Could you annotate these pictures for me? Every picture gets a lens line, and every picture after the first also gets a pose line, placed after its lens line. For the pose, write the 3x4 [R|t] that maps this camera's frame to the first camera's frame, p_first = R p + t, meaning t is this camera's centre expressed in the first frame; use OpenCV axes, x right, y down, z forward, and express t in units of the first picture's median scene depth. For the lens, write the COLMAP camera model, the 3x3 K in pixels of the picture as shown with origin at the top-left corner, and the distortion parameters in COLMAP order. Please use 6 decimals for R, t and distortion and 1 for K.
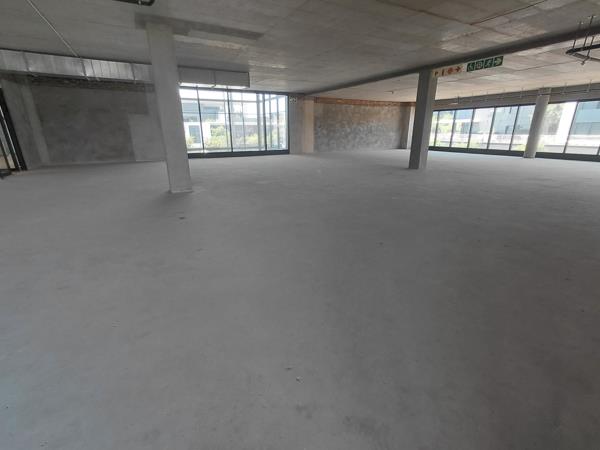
lens RADIAL K [[276.0, 0, 297.3], [0, 276.0, 224.3], [0, 0, 1]] dist [-0.005864, 0.002061]
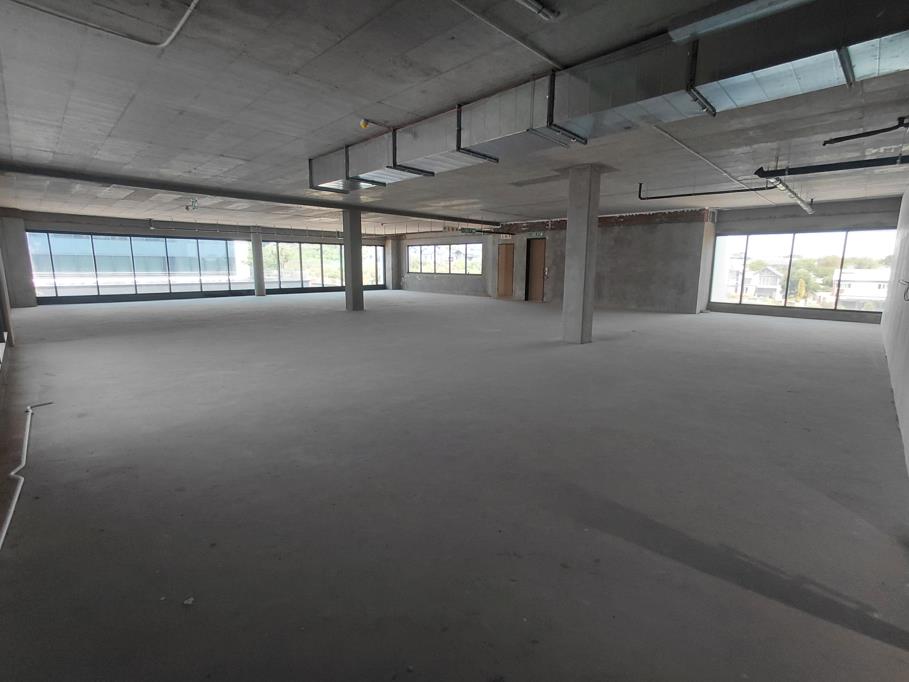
lens RADIAL K [[418.2, 0, 453.7], [0, 418.2, 331.7], [0, 0, 1]] dist [-0.005864, 0.002061]
pose [[-0.291828, -0.151790, 0.944350, -0.572993], [0.303939, 0.921435, 0.242031, -0.218201], [-0.906894, 0.357656, -0.222766, 0.613644]]
